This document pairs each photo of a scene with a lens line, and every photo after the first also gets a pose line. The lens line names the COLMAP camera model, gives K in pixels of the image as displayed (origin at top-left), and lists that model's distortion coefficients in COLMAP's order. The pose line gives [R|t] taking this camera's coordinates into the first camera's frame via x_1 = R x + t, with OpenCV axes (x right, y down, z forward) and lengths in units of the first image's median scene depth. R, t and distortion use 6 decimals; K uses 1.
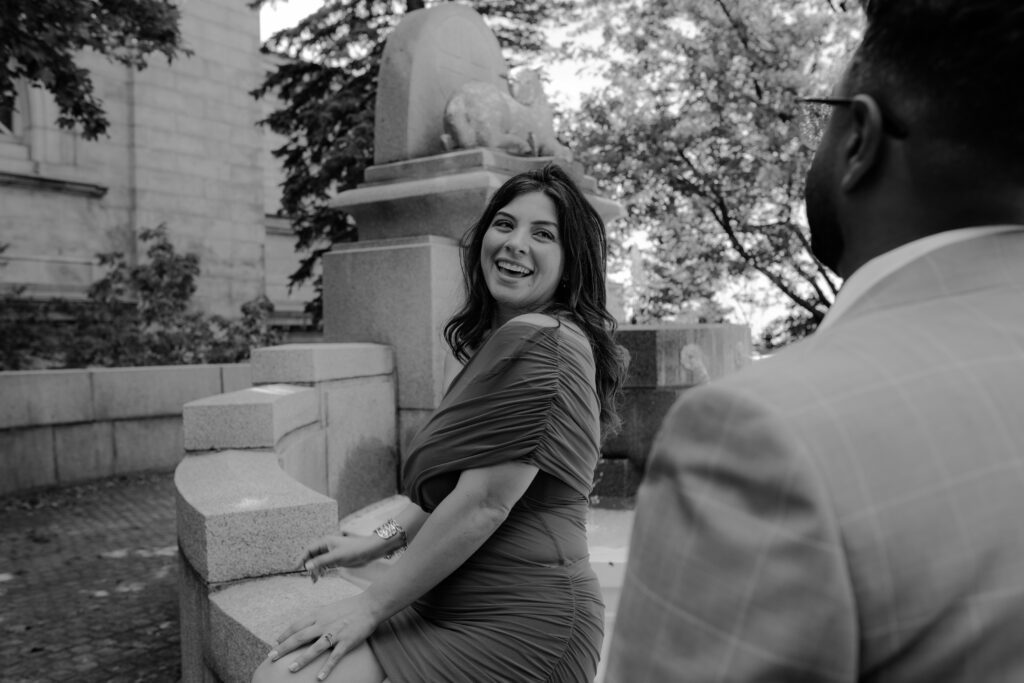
lens RADIAL K [[968.3, 0, 540.3], [0, 968.3, 341.3], [0, 0, 1]] dist [0.007192, -0.009715]
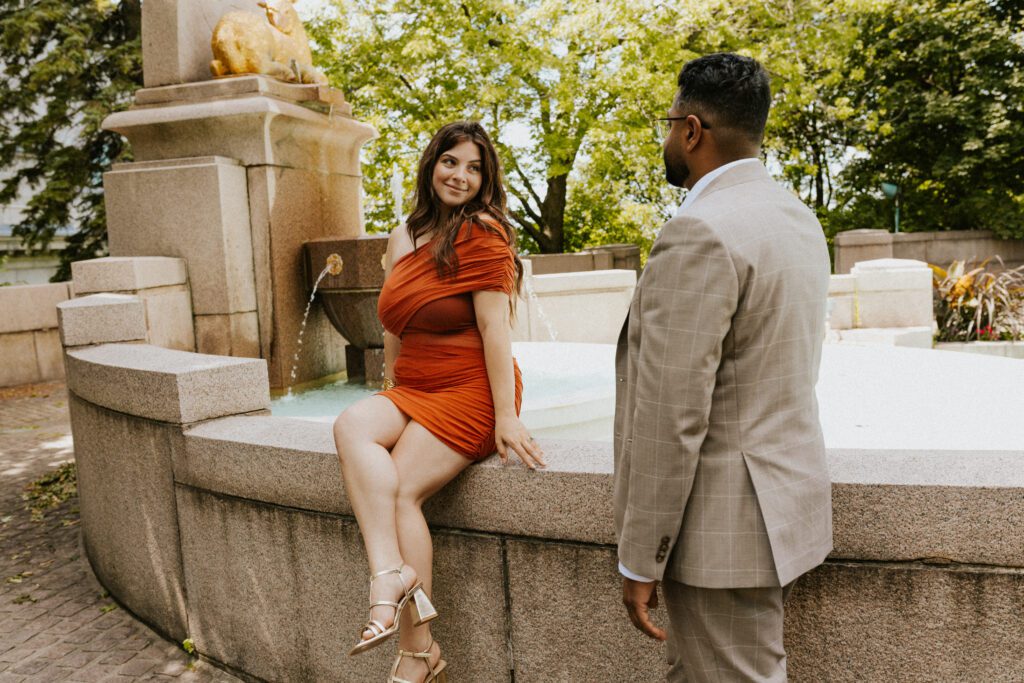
lens RADIAL K [[968.3, 0, 540.3], [0, 968.3, 341.3], [0, 0, 1]] dist [0.007192, -0.009715]
pose [[0.951676, -0.055634, 0.302024, -0.098529], [0.029266, 0.995408, 0.091139, 0.009606], [-0.305707, -0.077896, 0.948934, -0.158007]]
